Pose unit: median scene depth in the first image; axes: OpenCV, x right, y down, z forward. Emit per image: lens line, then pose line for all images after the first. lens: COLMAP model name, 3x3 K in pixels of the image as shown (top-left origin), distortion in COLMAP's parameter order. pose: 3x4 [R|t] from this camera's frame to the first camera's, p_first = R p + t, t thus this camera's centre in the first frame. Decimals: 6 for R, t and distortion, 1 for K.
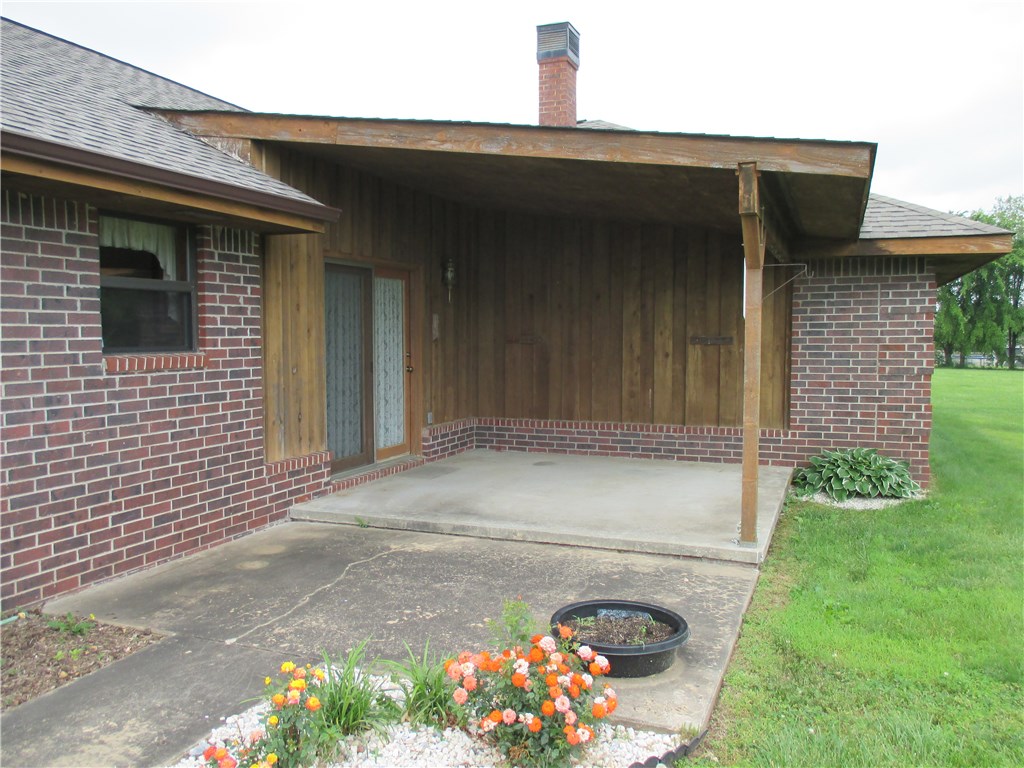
lens RADIAL K [[855.2, 0, 512.4], [0, 855.2, 384.7], [0, 0, 1]] dist [-0.034154, 0.012542]
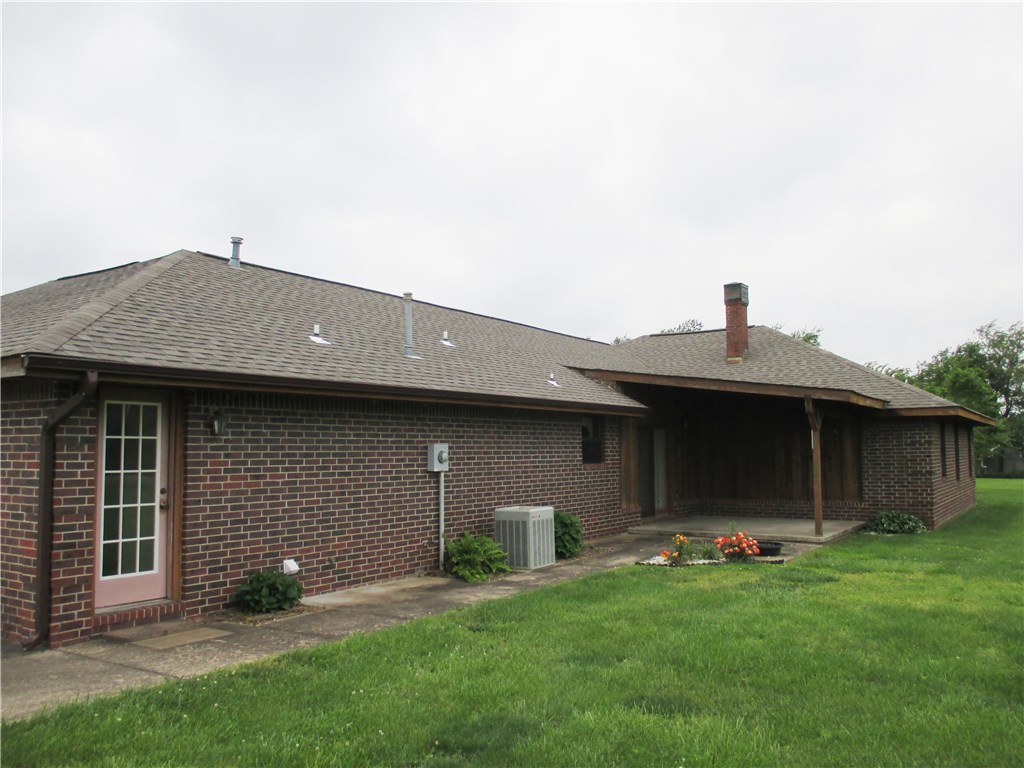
lens RADIAL K [[855.2, 0, 513.6], [0, 855.2, 384.0], [0, 0, 1]] dist [-0.034154, 0.012542]
pose [[0.978730, -0.023812, -0.203766, -0.065467], [-0.004502, 0.990509, -0.137376, 0.061185], [0.205103, 0.135372, 0.969333, -1.234029]]
